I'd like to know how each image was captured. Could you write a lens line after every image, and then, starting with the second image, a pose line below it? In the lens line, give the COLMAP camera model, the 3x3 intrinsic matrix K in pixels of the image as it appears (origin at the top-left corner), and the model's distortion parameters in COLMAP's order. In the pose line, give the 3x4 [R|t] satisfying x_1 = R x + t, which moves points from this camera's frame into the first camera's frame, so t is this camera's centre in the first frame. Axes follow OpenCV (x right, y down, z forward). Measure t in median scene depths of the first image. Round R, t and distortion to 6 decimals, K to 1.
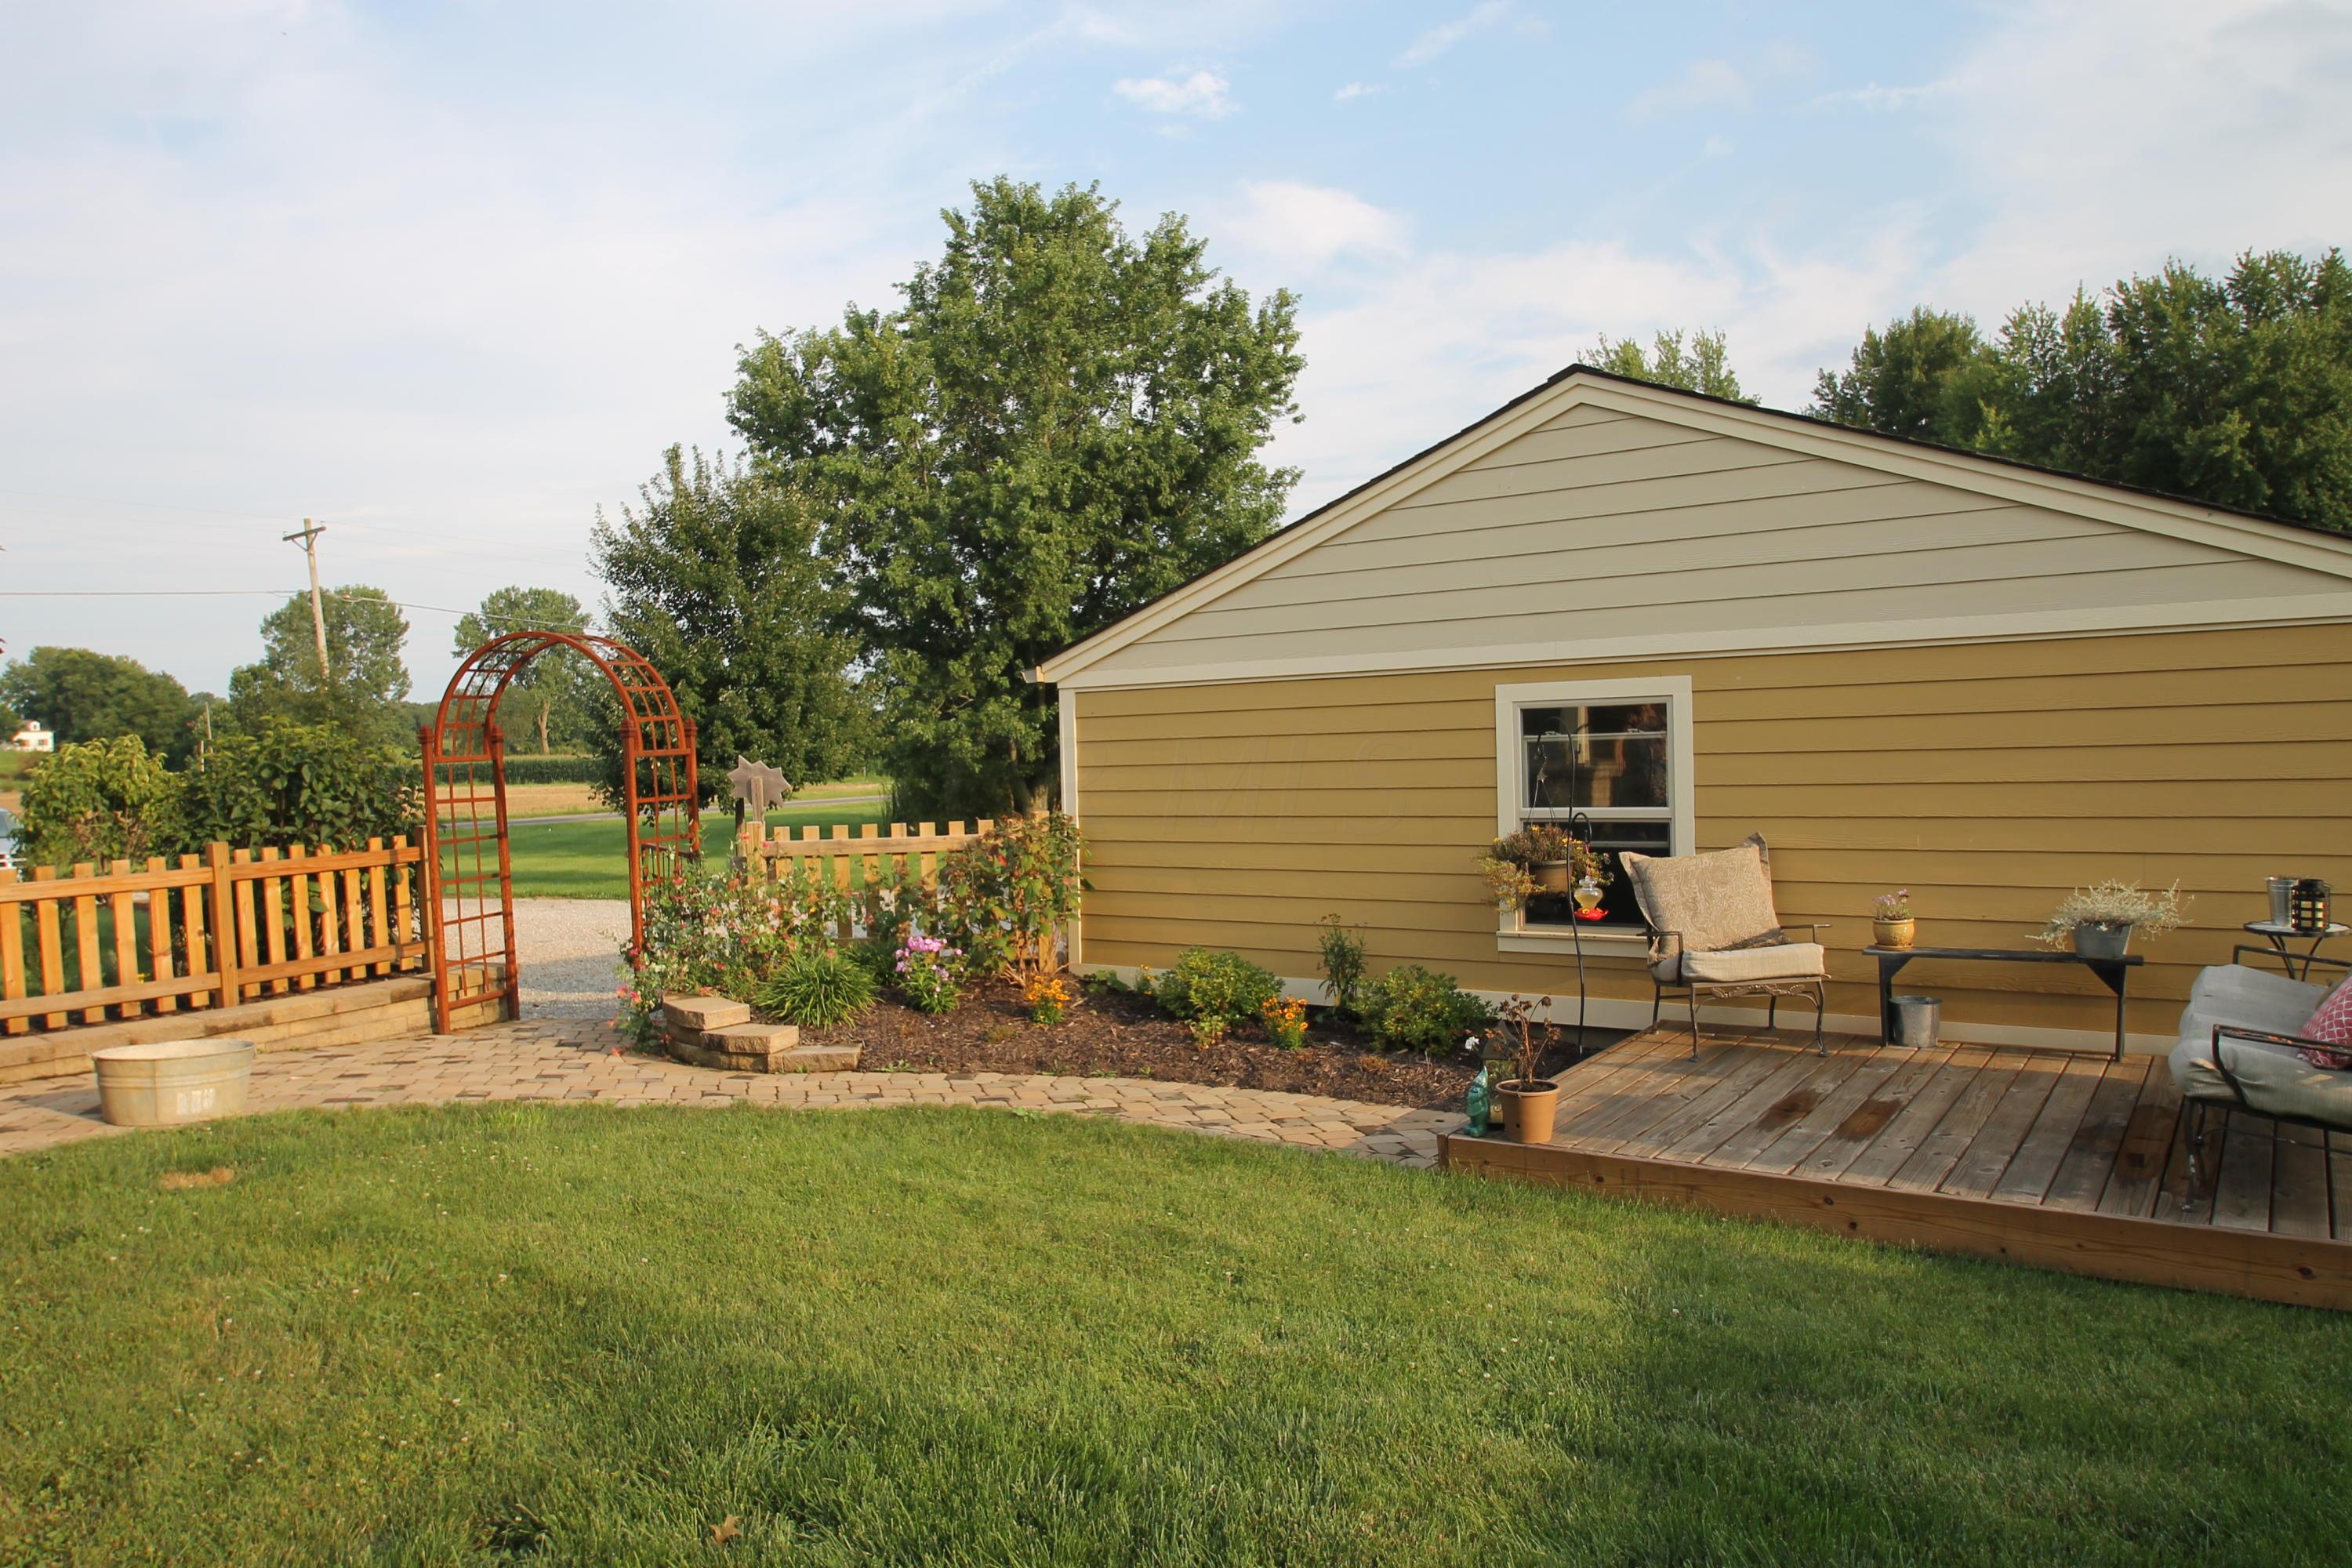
lens RADIAL K [[1616.8, 0, 1176.8], [0, 1616.8, 787.9], [0, 0, 1]] dist [-0.026514, -0.002327]
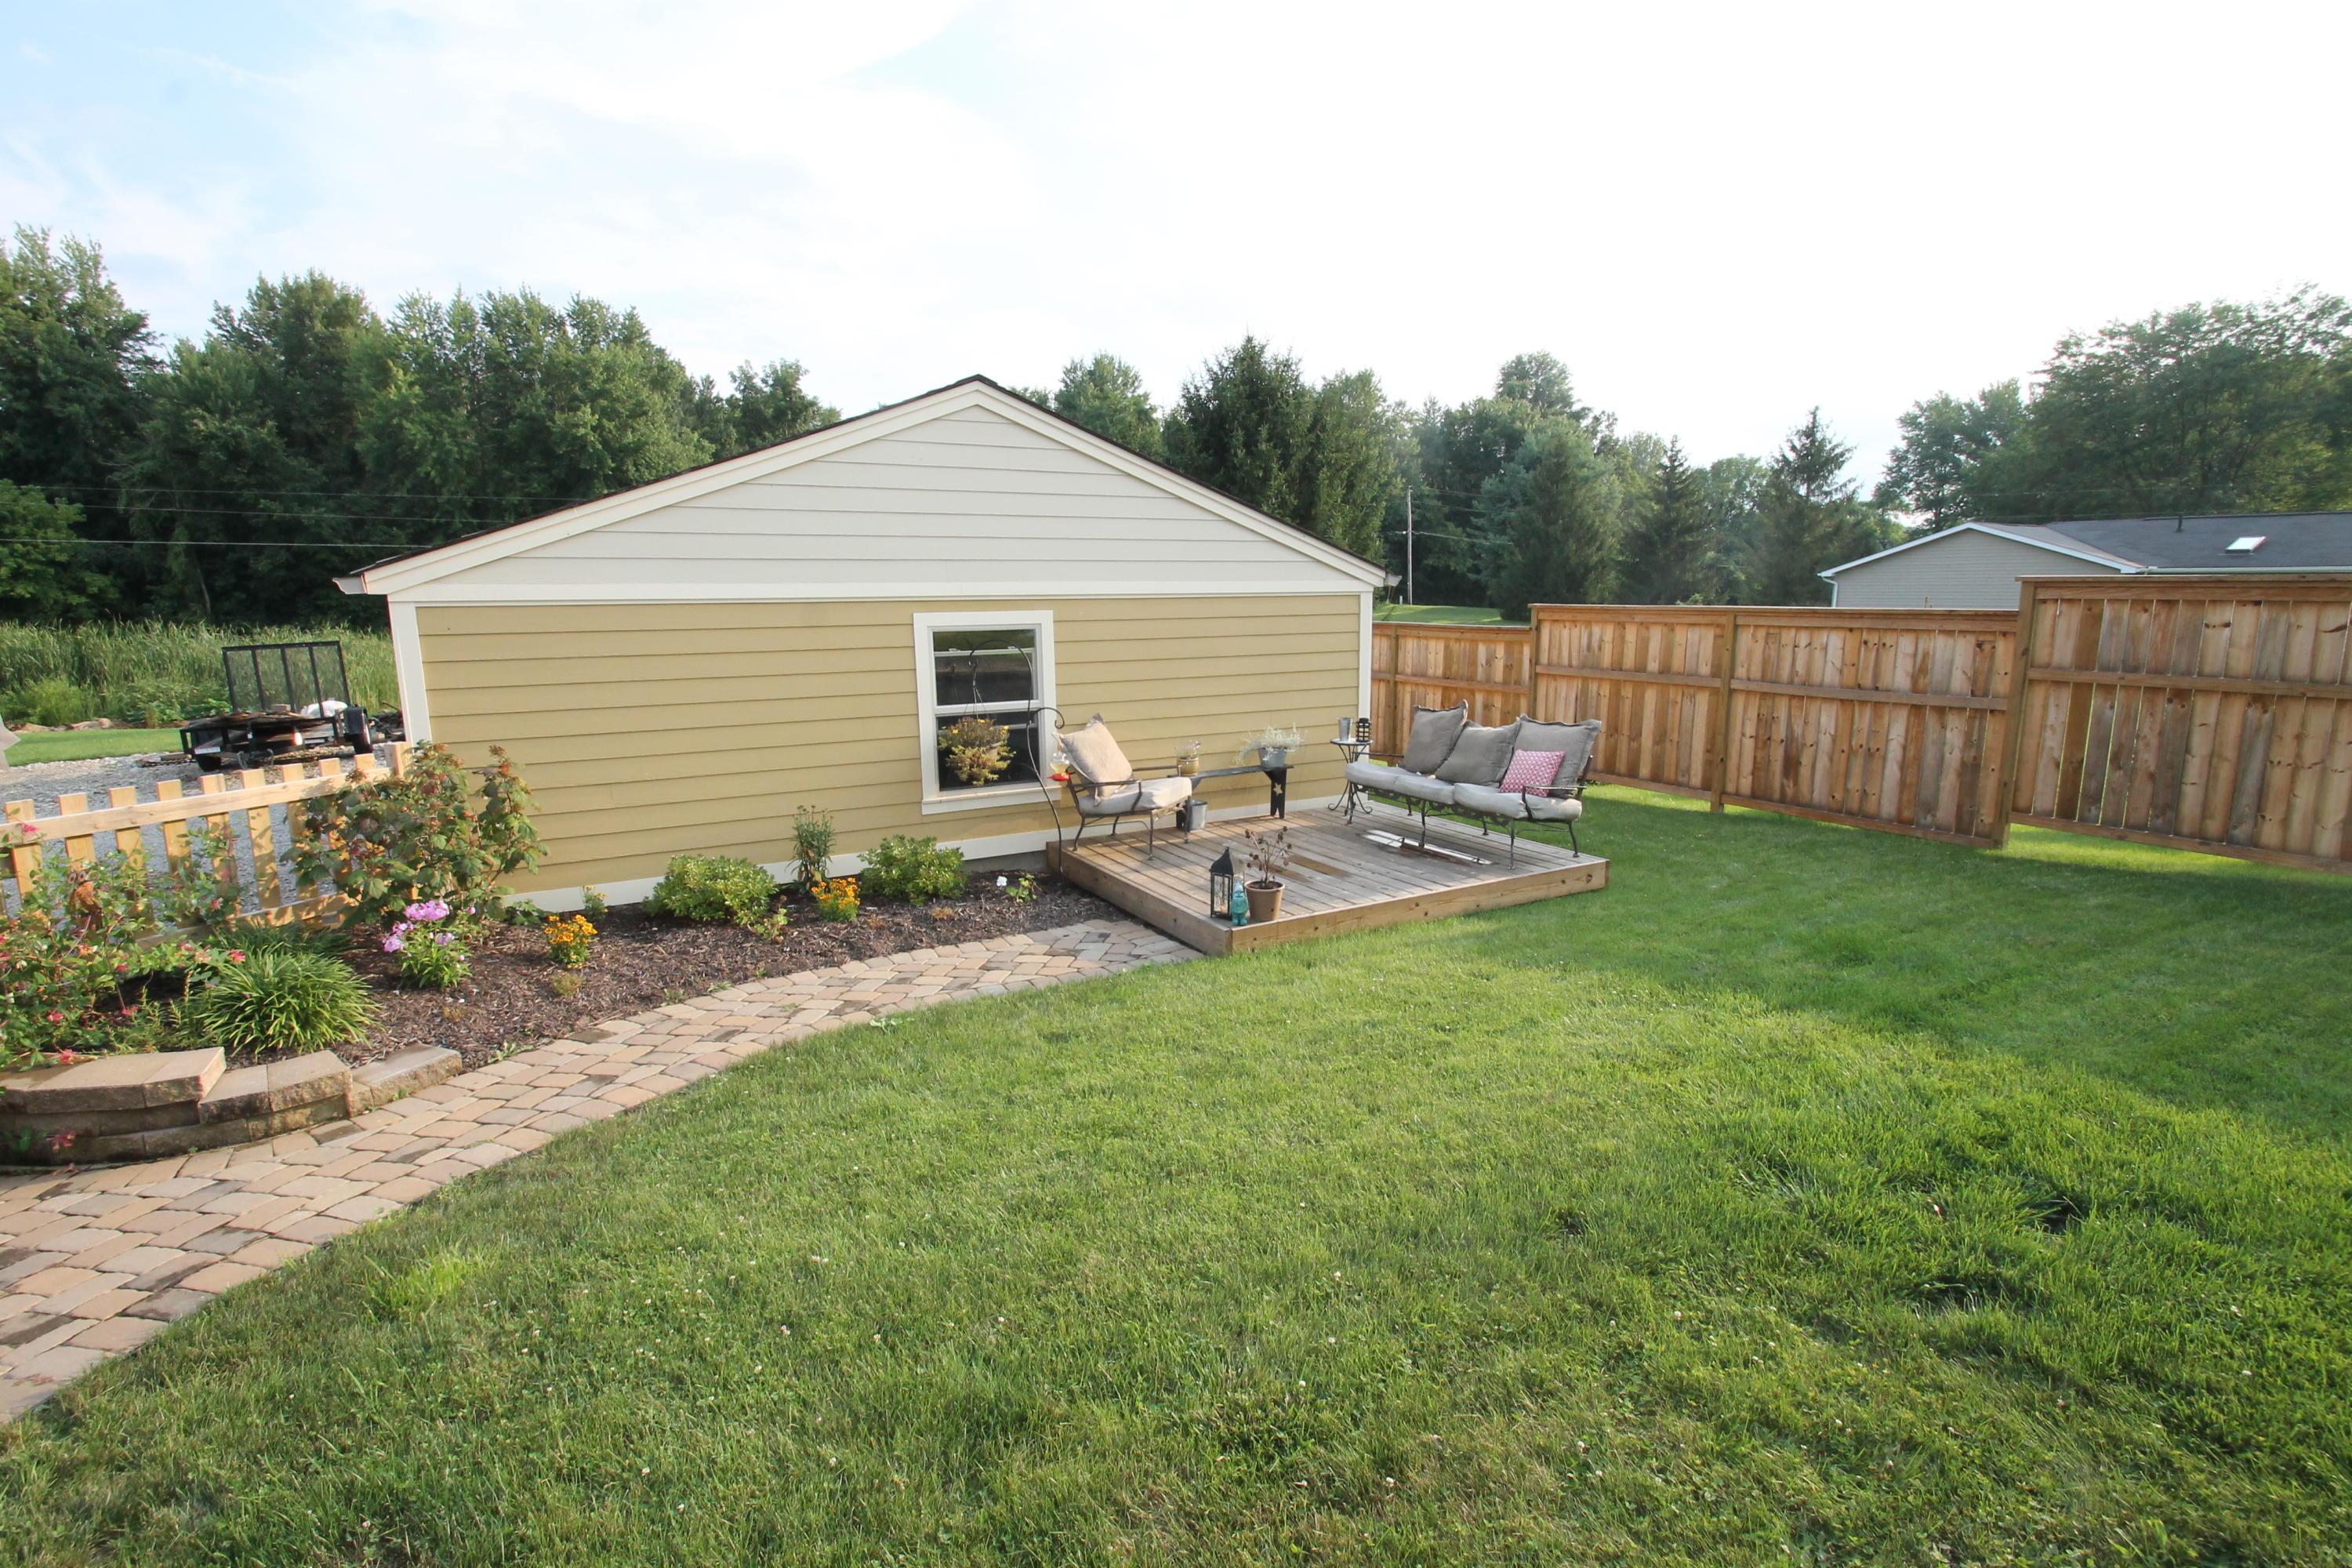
lens RADIAL K [[1100.0, 0, 1172.2], [0, 1100.0, 787.8], [0, 0, 1]] dist [0.004900, -0.011952]
pose [[0.428801, -0.128221, 0.894253, -0.443577], [0.023124, 0.991110, 0.131020, -0.030052], [-0.903103, -0.035503, 0.427954, 0.361587]]
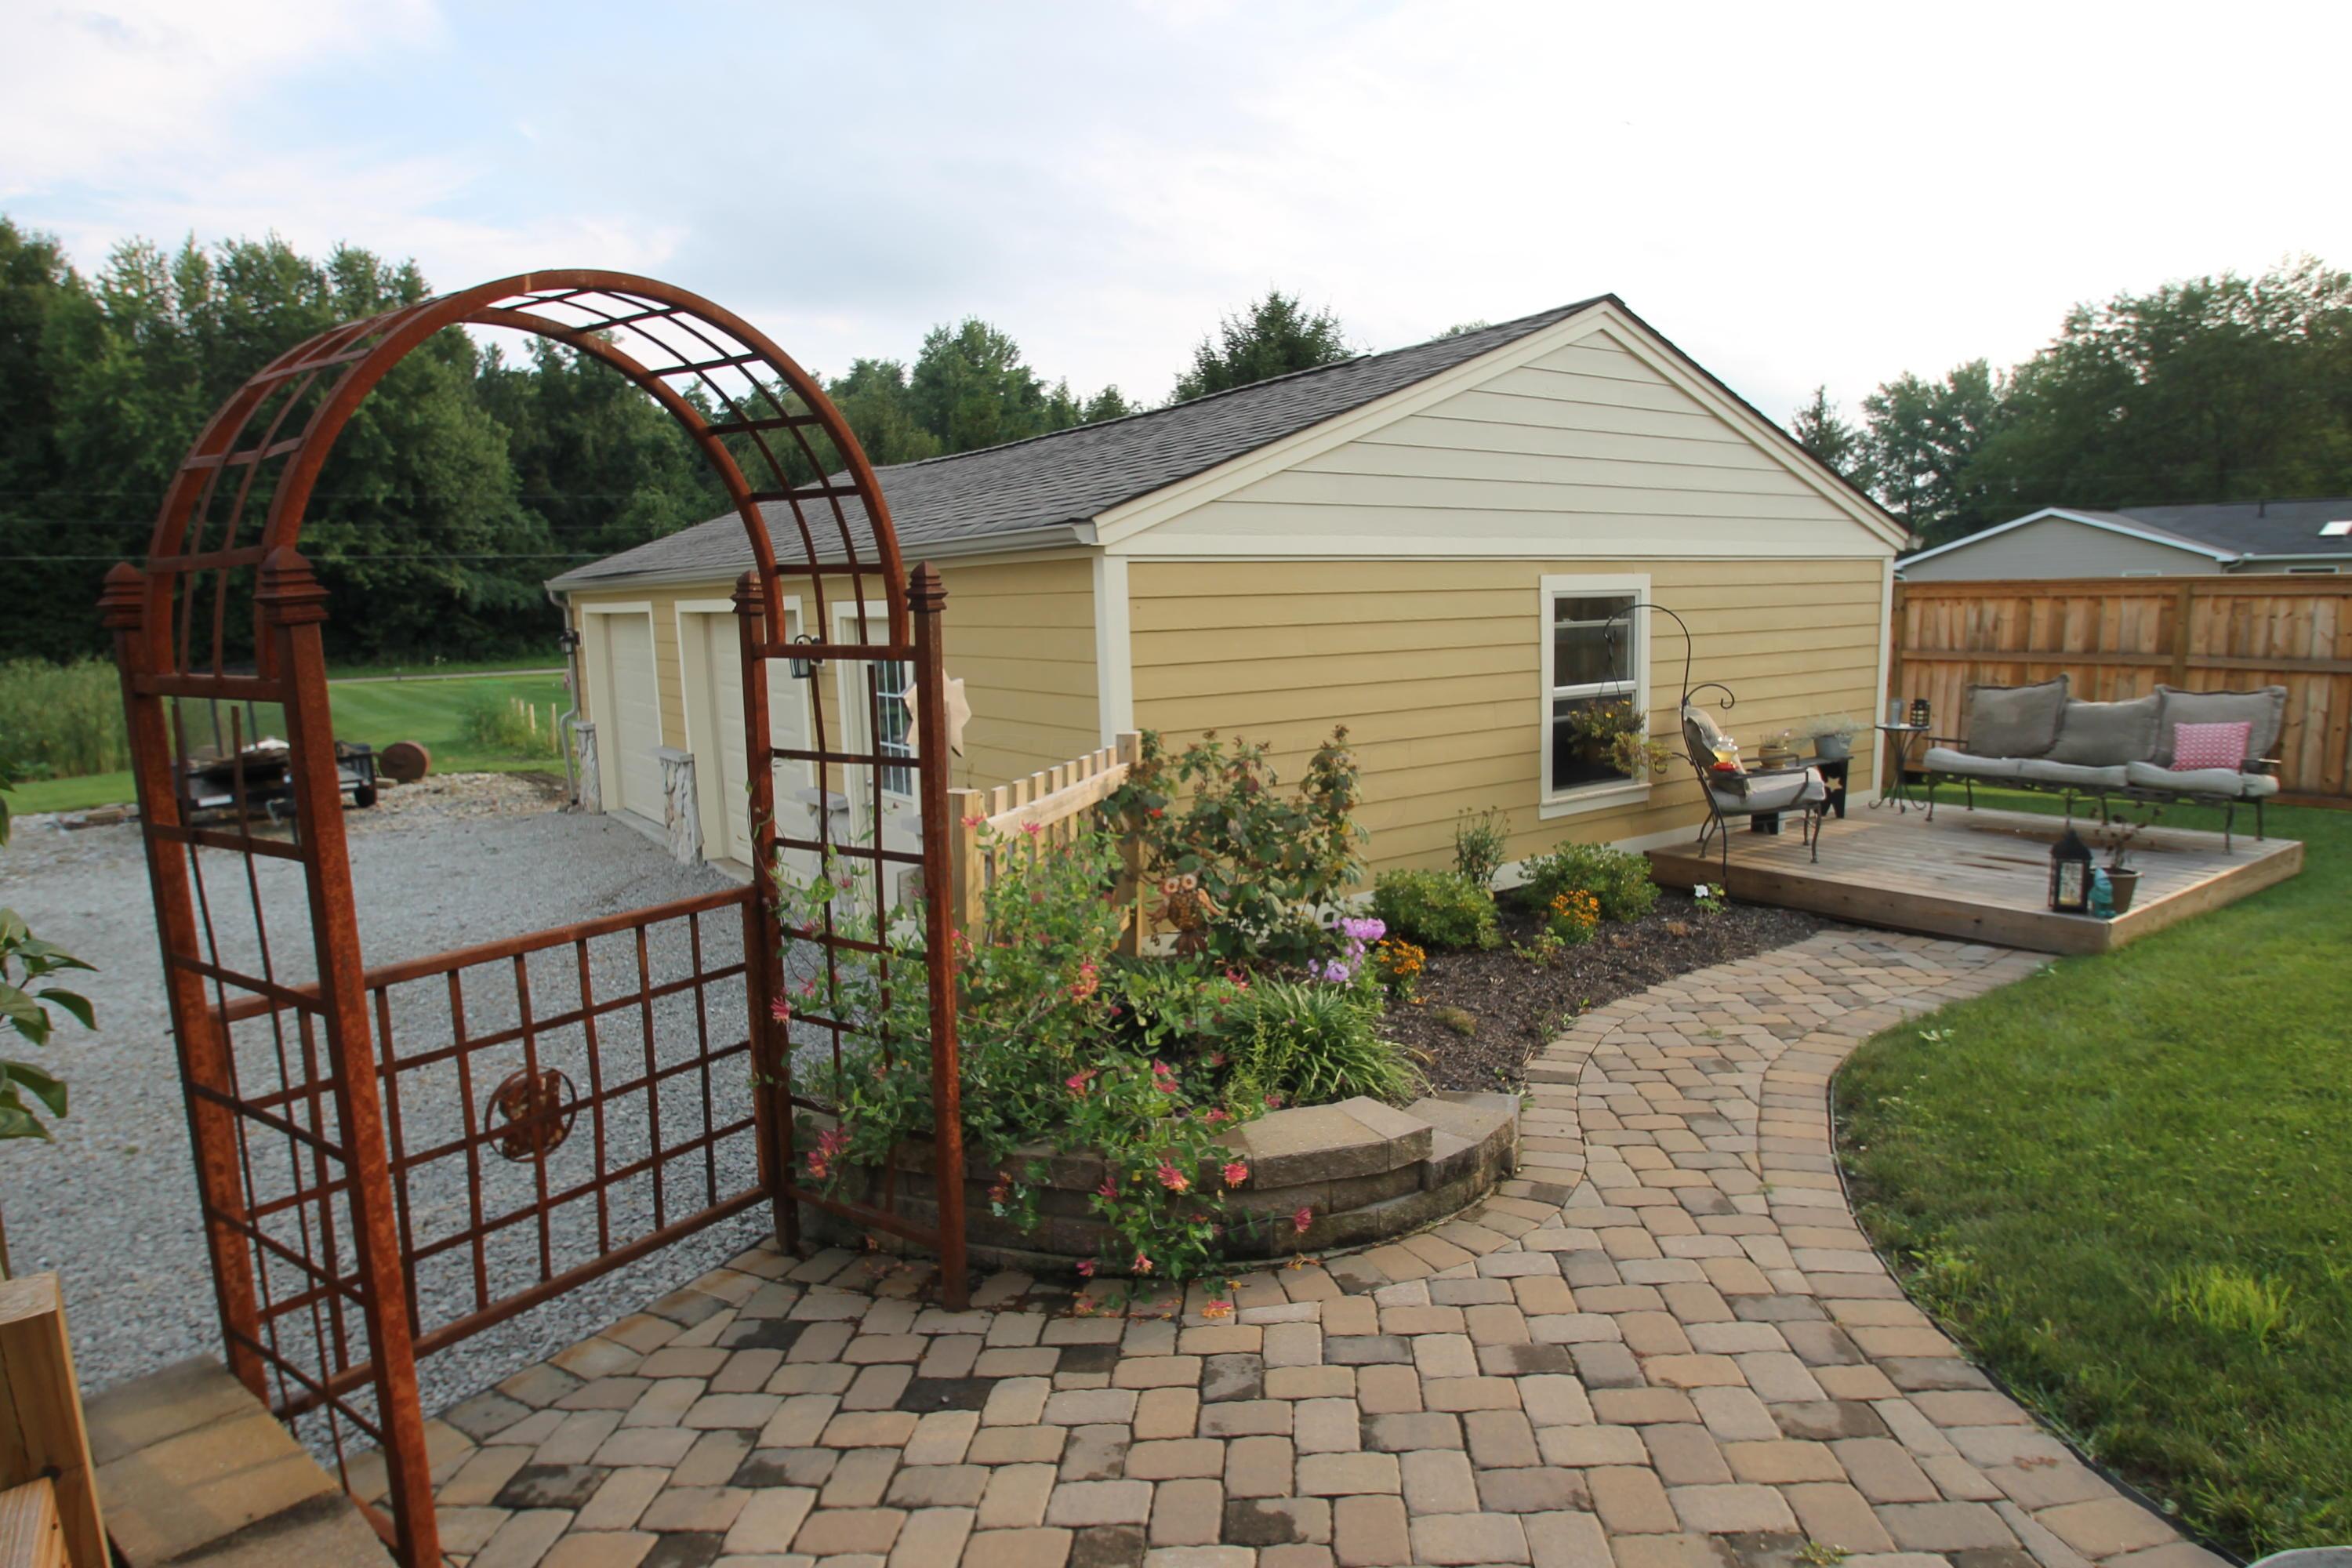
lens RADIAL K [[1328.6, 0, 1170.1], [0, 1328.6, 790.0], [0, 0, 1]] dist [-0.022675, -0.004309]
pose [[0.321104, -0.105677, 0.941129, -0.618423], [0.043274, 0.994354, 0.096889, -0.014565], [-0.946055, 0.009615, 0.323864, 0.803605]]
